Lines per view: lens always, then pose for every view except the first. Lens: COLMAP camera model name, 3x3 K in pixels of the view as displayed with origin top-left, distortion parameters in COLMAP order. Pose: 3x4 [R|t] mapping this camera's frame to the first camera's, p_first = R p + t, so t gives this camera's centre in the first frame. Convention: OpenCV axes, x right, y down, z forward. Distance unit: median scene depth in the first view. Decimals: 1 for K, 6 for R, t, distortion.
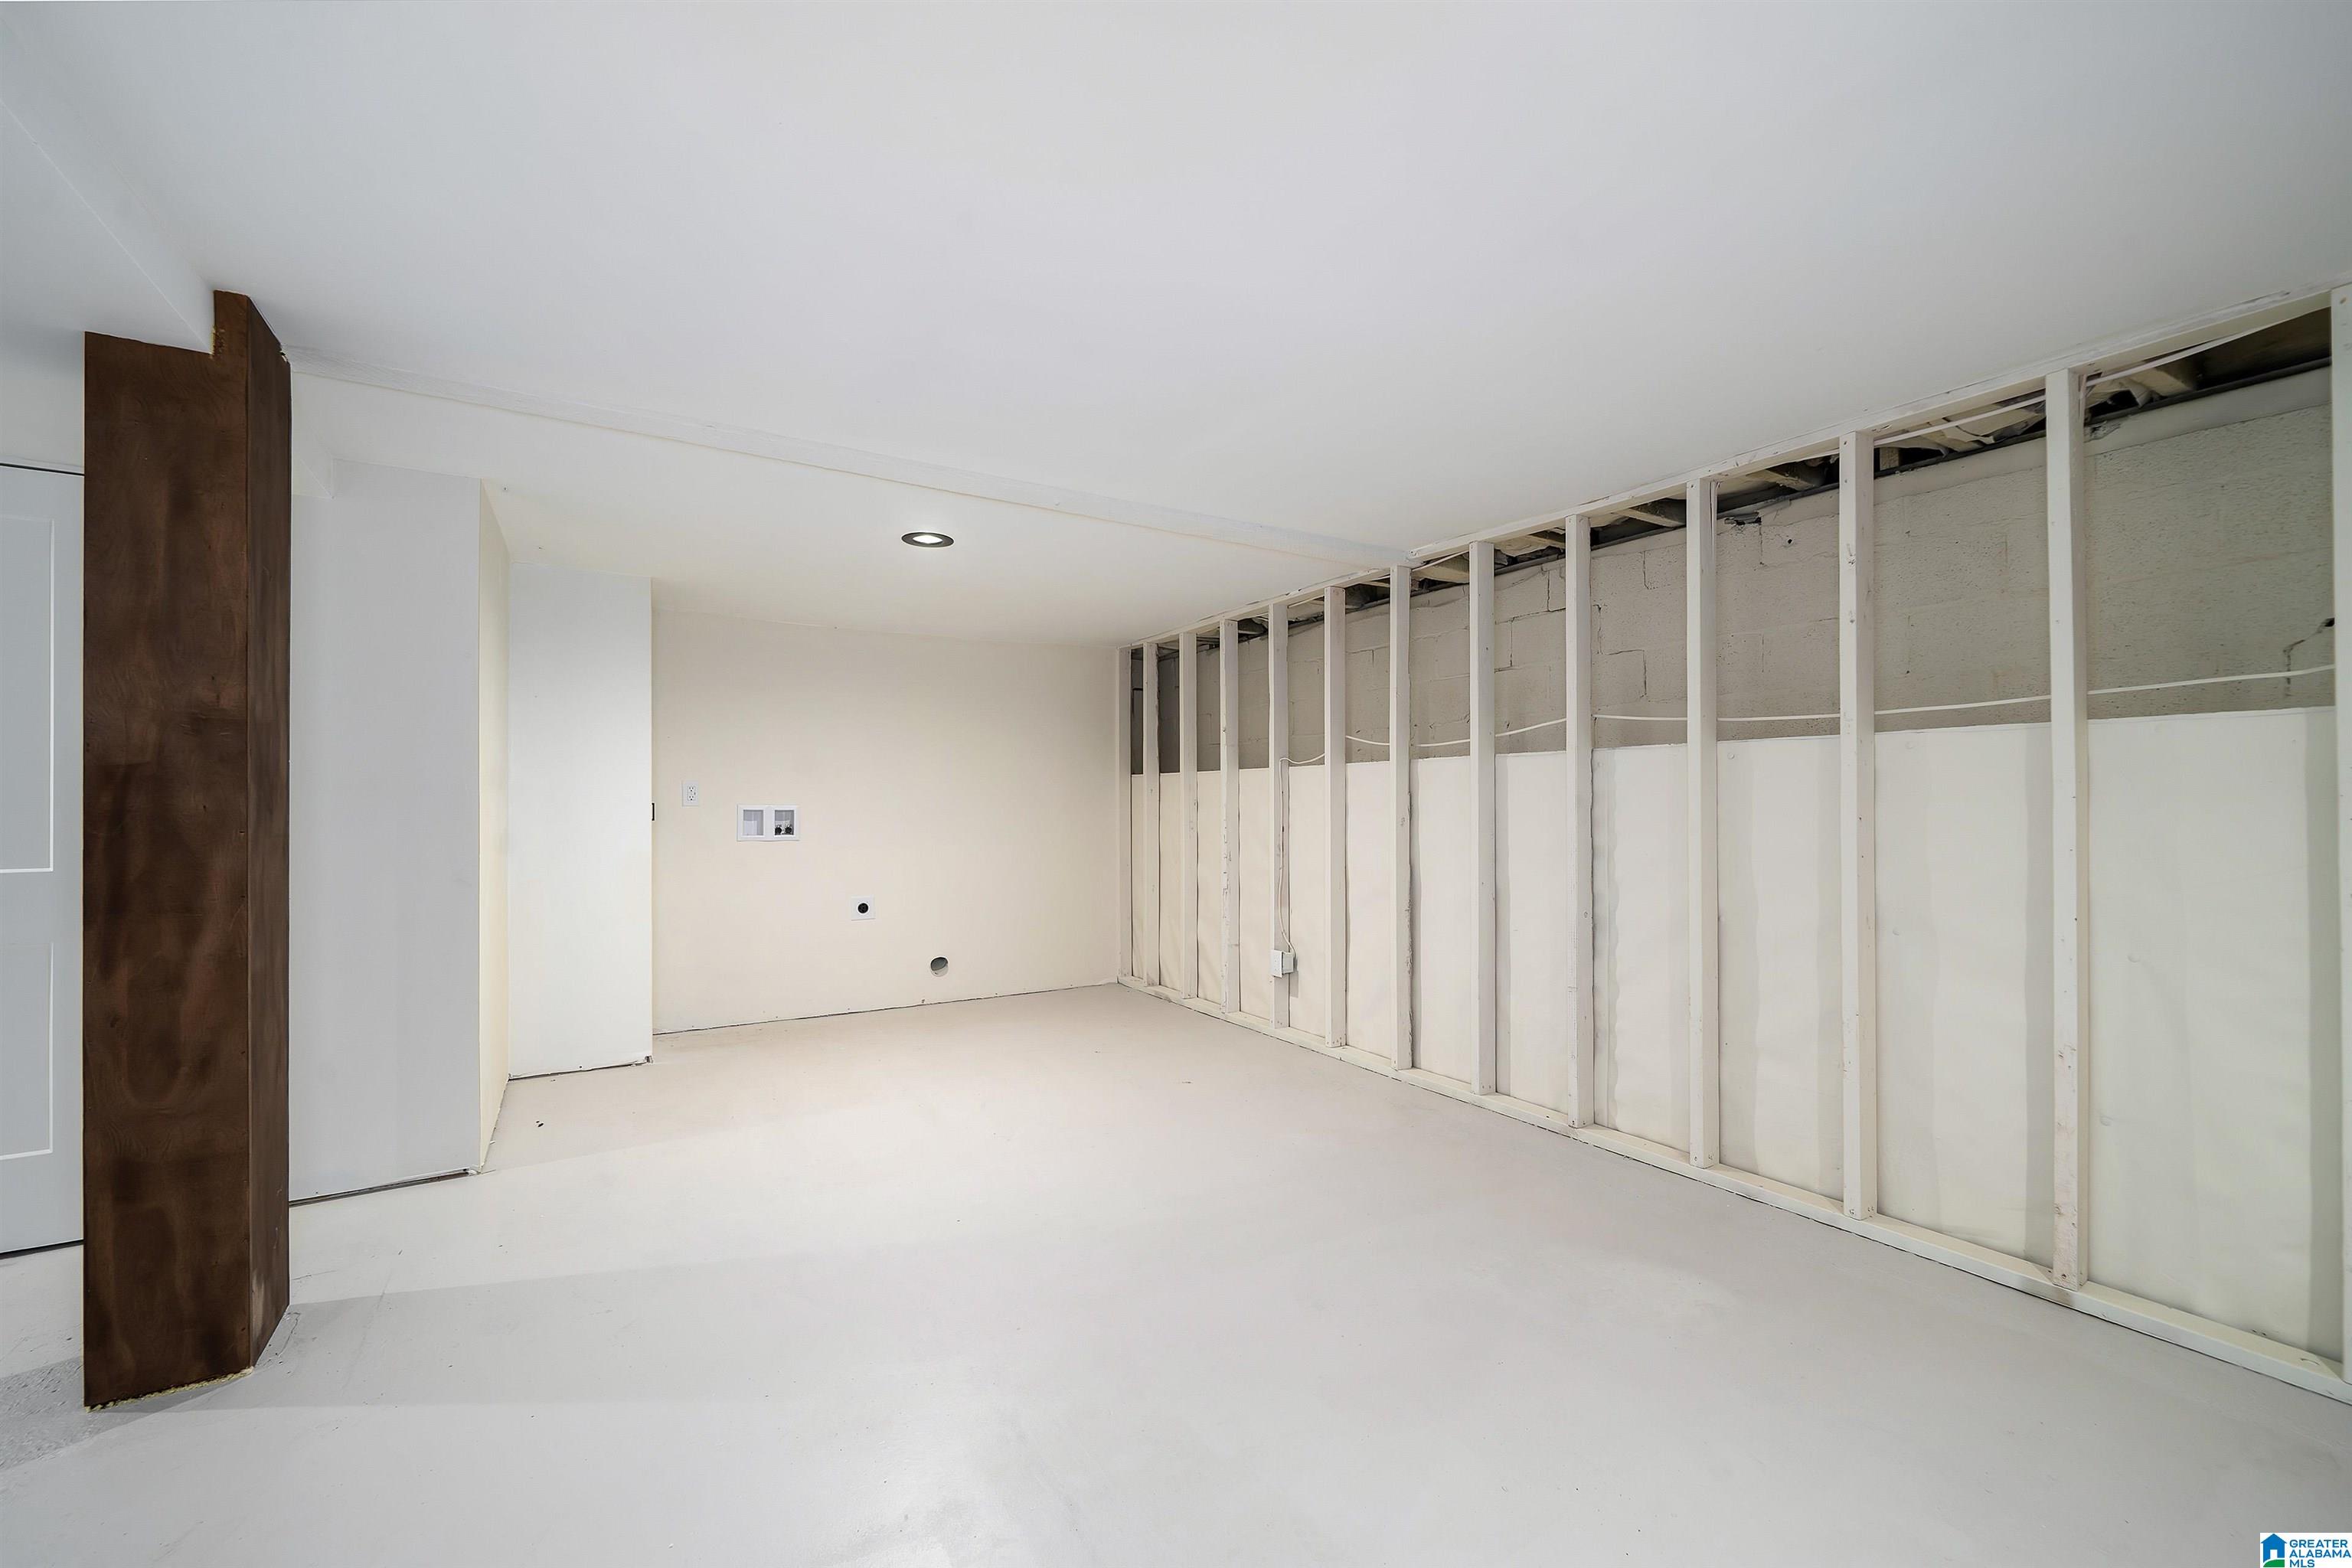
lens RADIAL K [[968.2, 0, 1177.2], [0, 968.2, 787.9], [0, 0, 1]] dist [-0.003290, -0.000425]
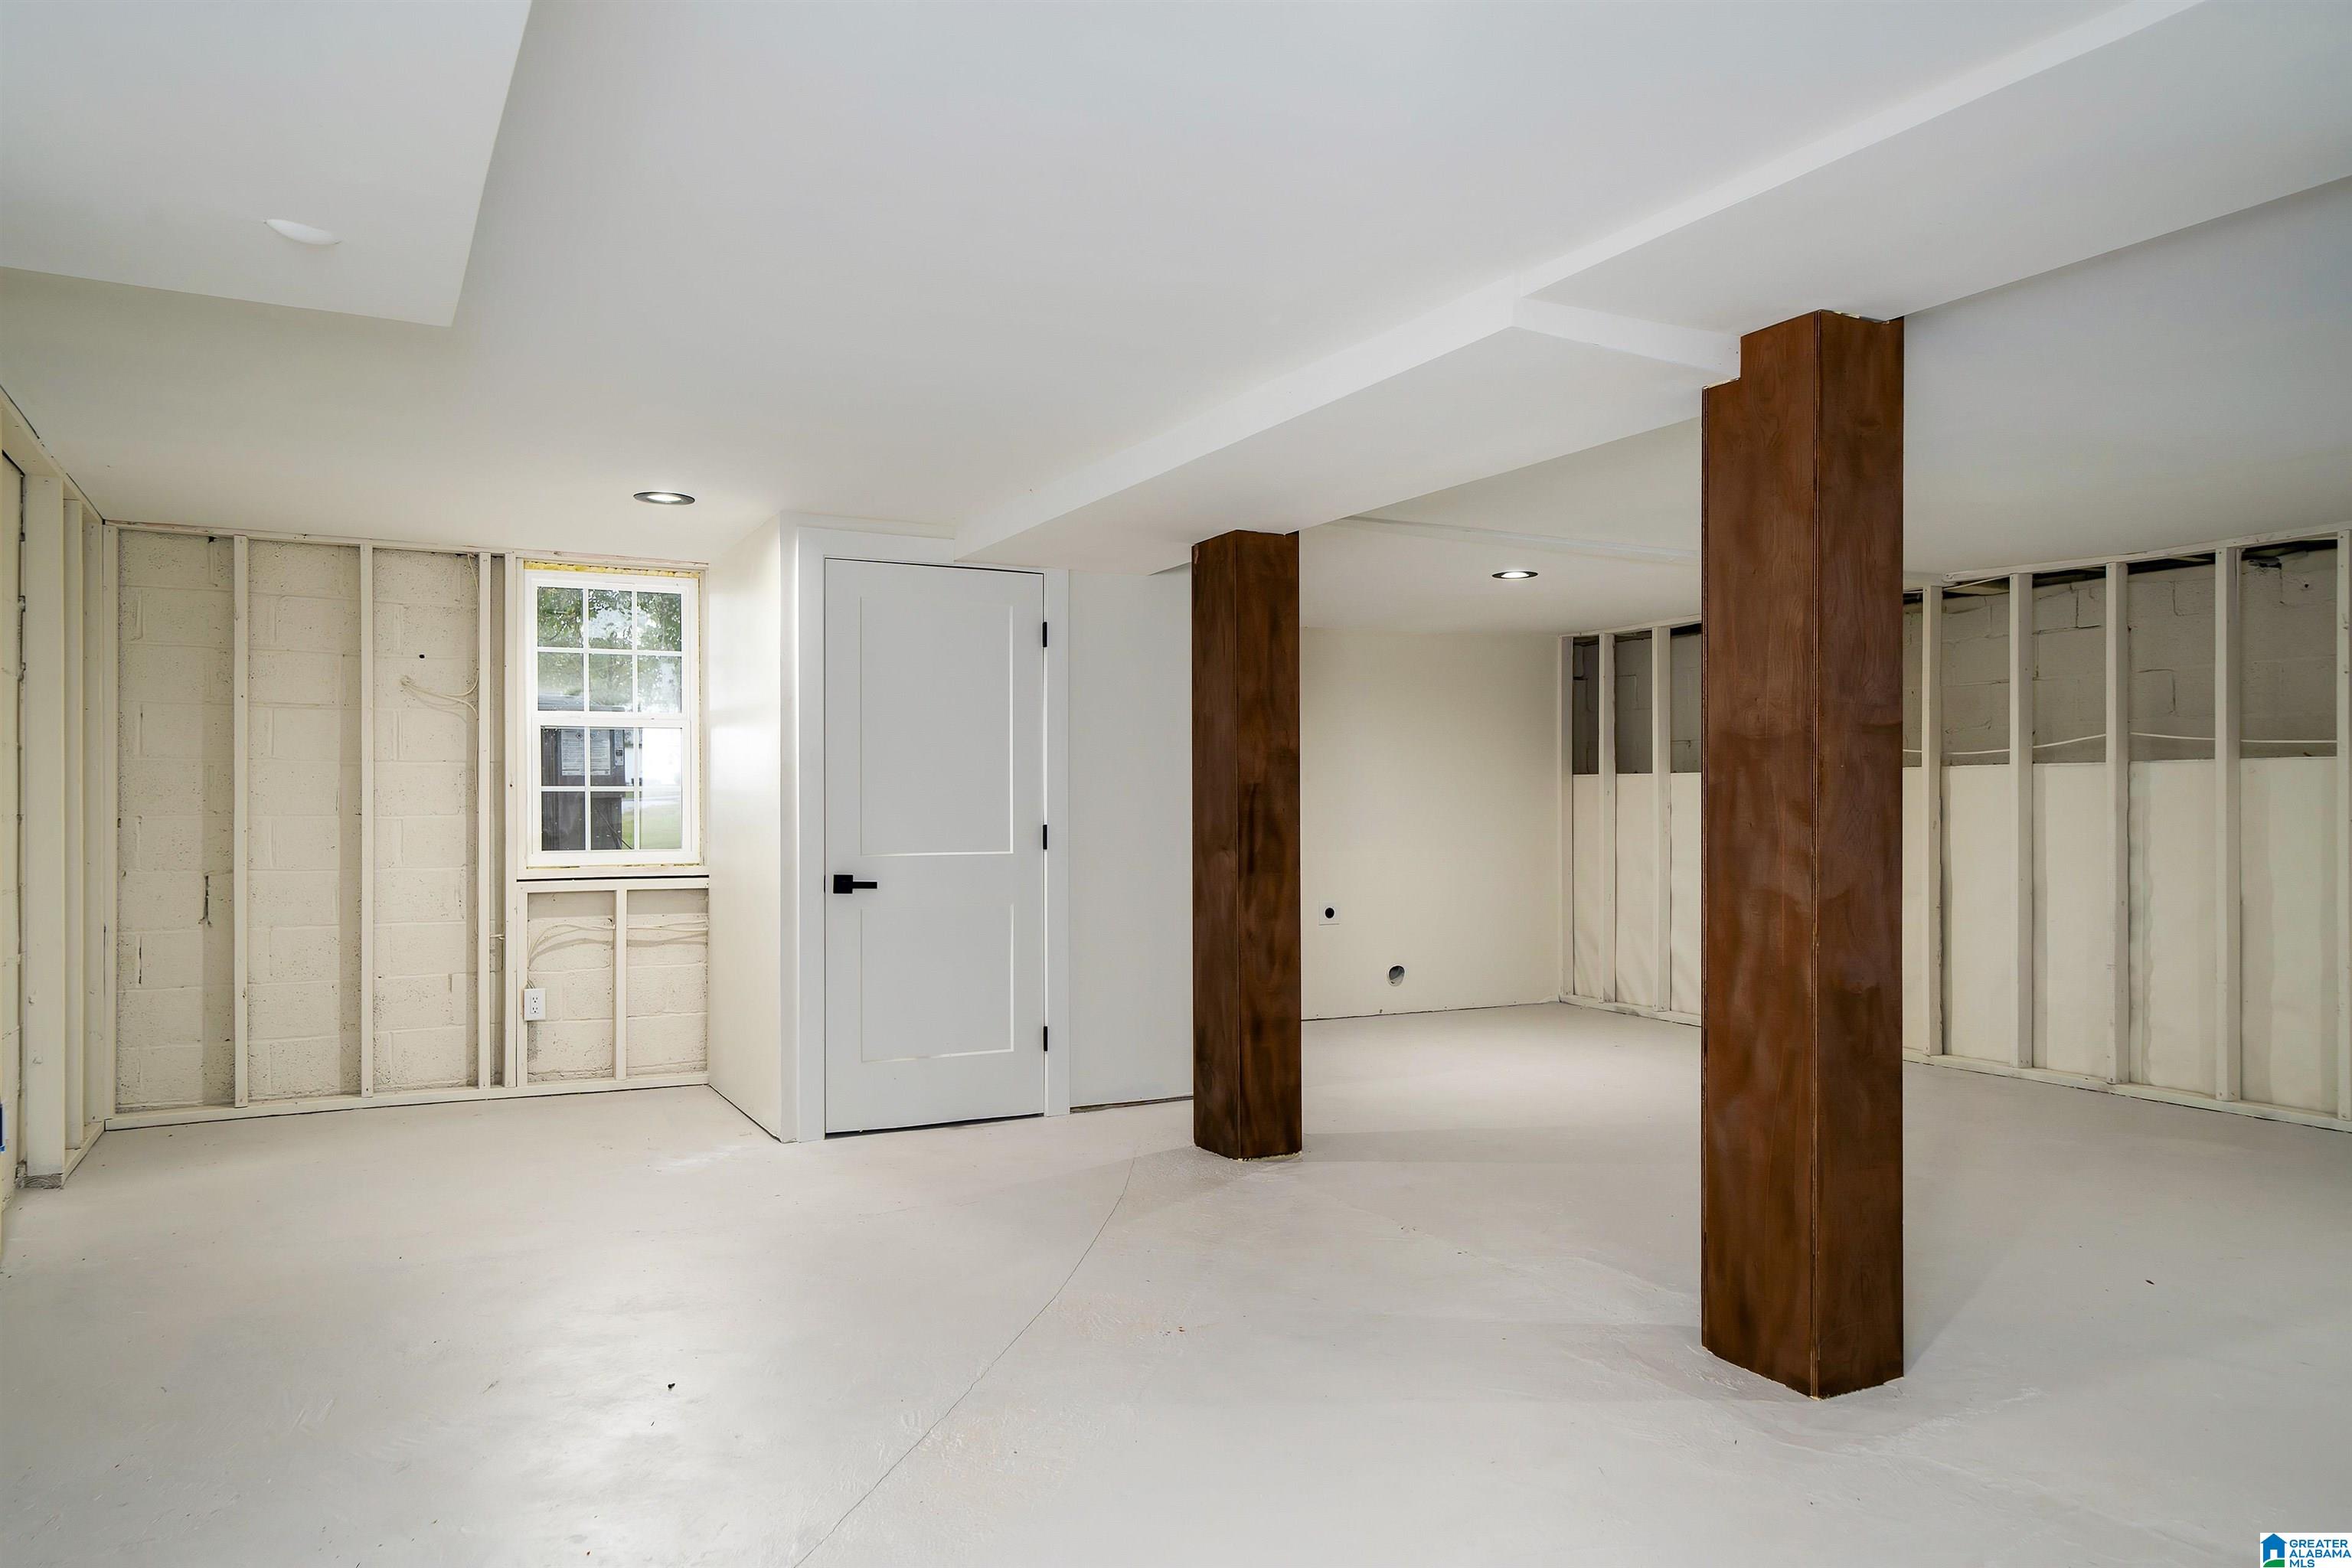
lens RADIAL K [[1637.3, 0, 1176.9], [0, 1637.3, 786.2], [0, 0, 1]] dist [-0.001572, -0.000027]
pose [[0.997189, 0.001422, -0.074917, -0.567114], [-0.000978, 0.999982, 0.005952, -0.021008], [0.074924, -0.005862, 0.997172, -1.052283]]
